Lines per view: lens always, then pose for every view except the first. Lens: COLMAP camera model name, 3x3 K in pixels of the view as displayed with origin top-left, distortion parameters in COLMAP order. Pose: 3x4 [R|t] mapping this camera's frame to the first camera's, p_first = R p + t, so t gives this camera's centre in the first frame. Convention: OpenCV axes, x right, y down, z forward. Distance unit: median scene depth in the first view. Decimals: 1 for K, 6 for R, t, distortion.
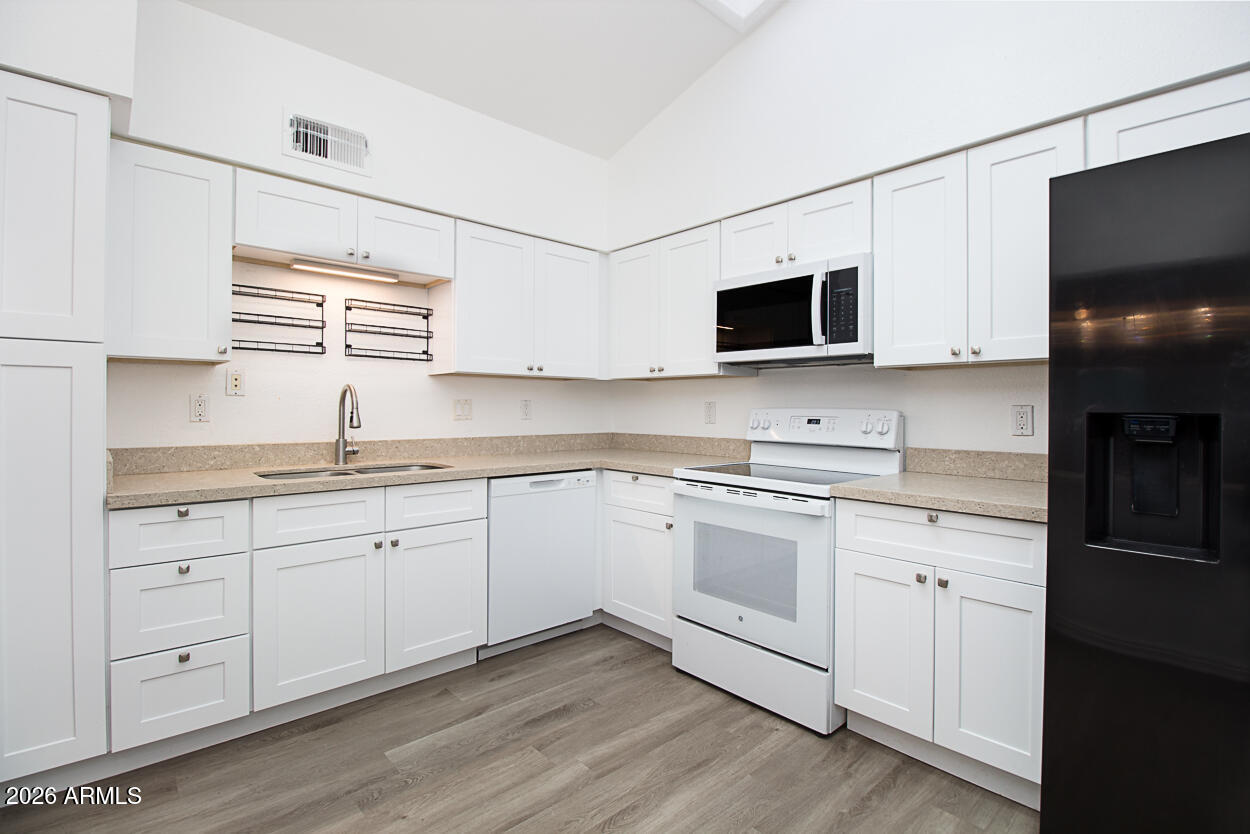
lens RADIAL K [[586.3, 0, 626.9], [0, 586.3, 405.8], [0, 0, 1]] dist [0.000326, -0.012212]
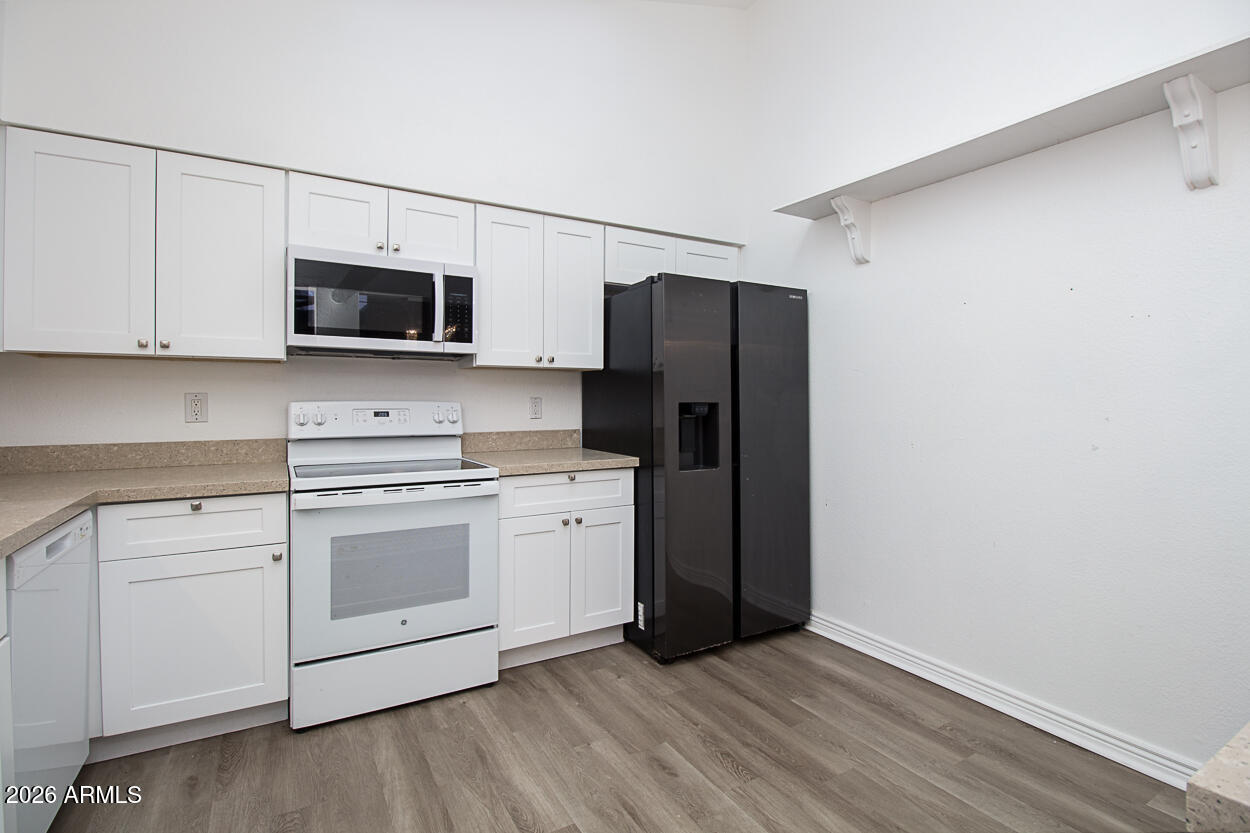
lens RADIAL K [[586.3, 0, 626.9], [0, 586.3, 405.3], [0, 0, 1]] dist [0.000326, -0.012212]
pose [[0.204966, -0.015676, 0.978644, -0.661944], [-0.001181, 0.999867, 0.016263, -0.005592], [-0.978768, -0.004489, 0.204920, 0.455161]]
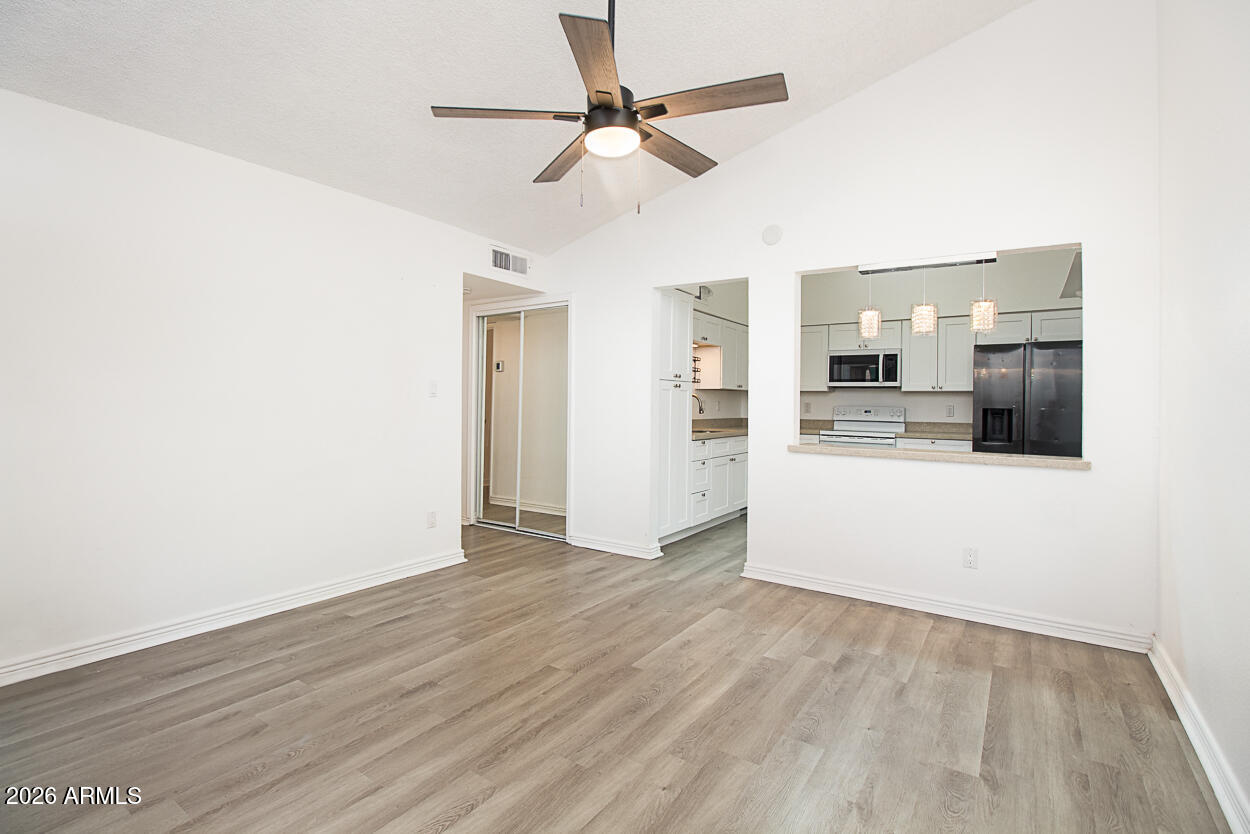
lens RADIAL K [[586.3, 0, 626.9], [0, 586.3, 405.8], [0, 0, 1]] dist [0.000326, -0.012212]
pose [[0.971720, 0.005705, 0.236069, -1.419293], [-0.007475, 0.999950, 0.006604, -0.006405], [-0.236019, -0.008182, 0.971714, -1.301070]]
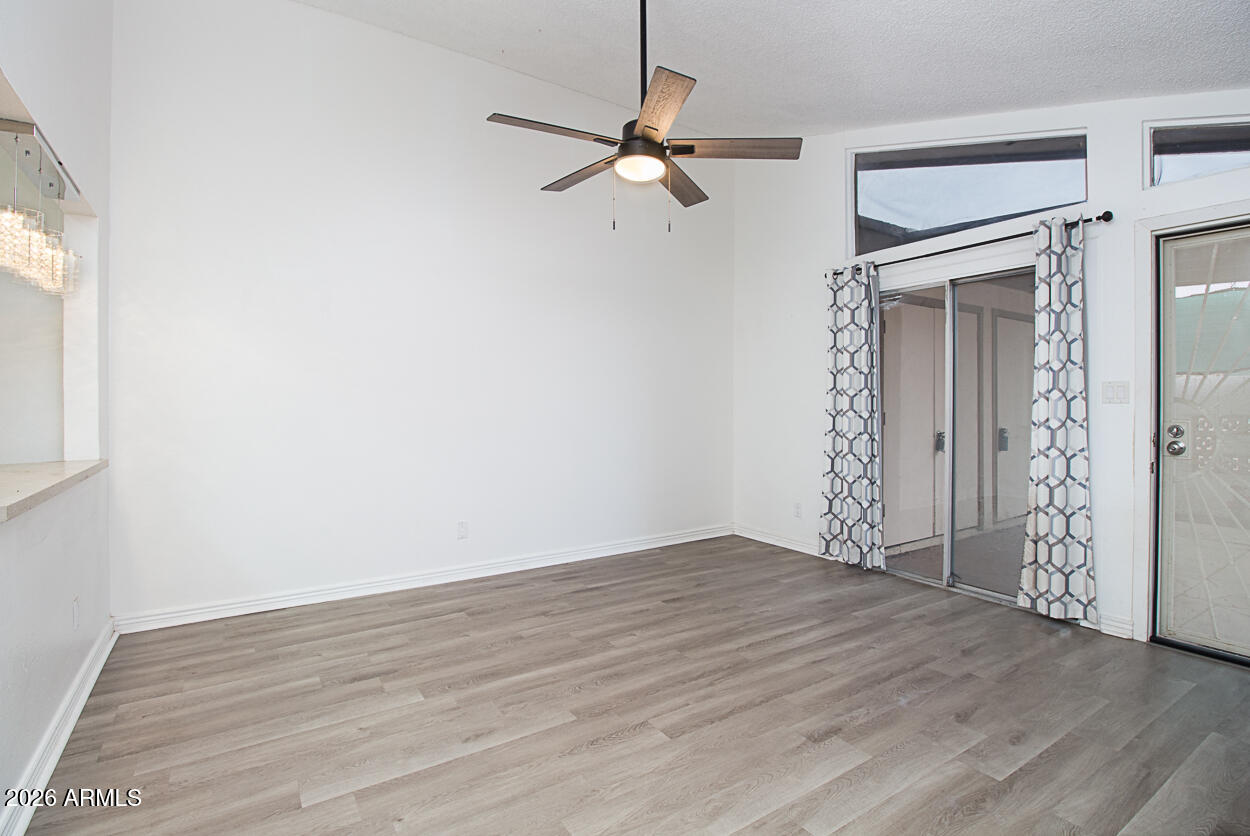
lens RADIAL K [[586.3, 0, 626.9], [0, 586.3, 406.8], [0, 0, 1]] dist [0.000326, -0.012212]
pose [[-0.988401, -0.010027, 0.151535, -1.359003], [-0.008456, 0.999904, 0.011011, -0.010206], [-0.151631, 0.009602, -0.988391, 0.711094]]
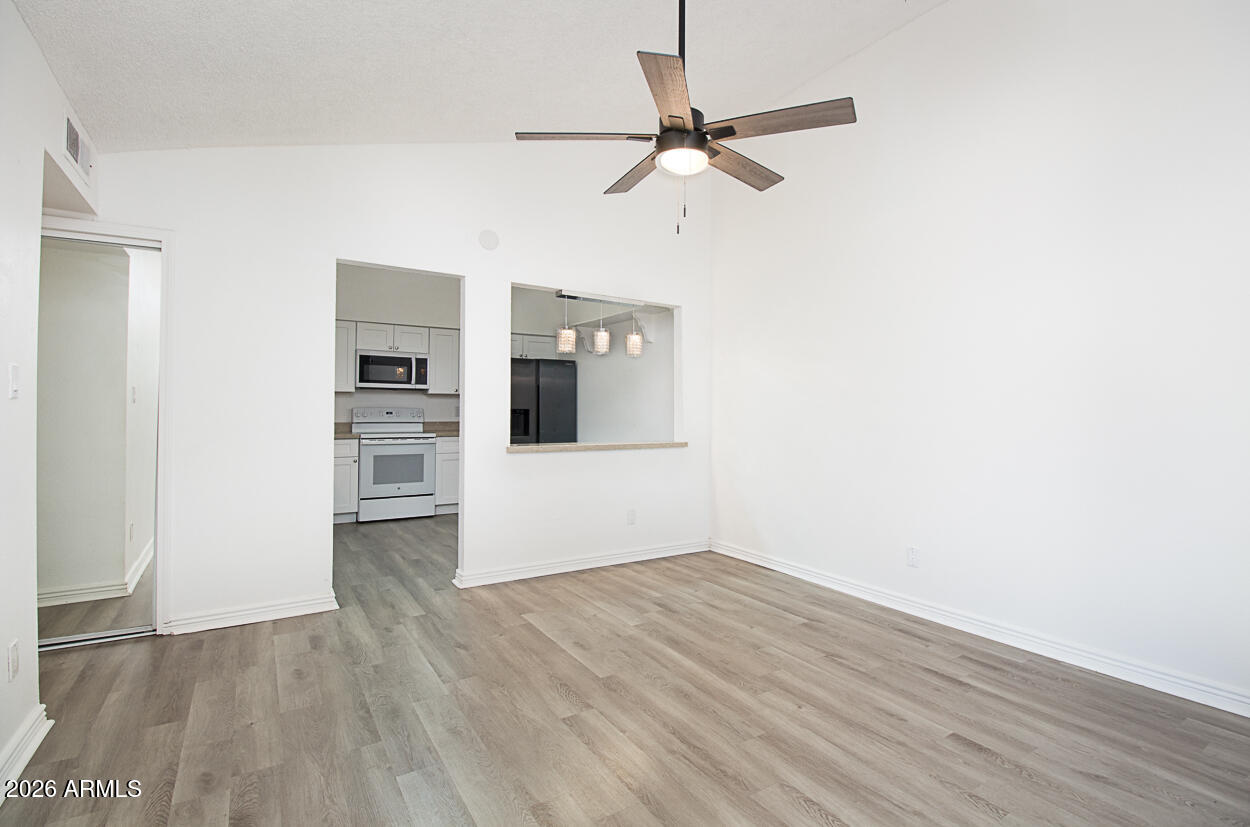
lens RADIAL K [[584.5, 0, 629.9], [0, 584.5, 397.6], [0, 0, 1]] dist [0.001305, -0.014852]
pose [[0.160844, 0.014840, 0.986868, -2.227149], [-0.005250, 0.999886, -0.014180, -0.009348], [-0.986966, -0.002900, 0.160903, -0.434845]]
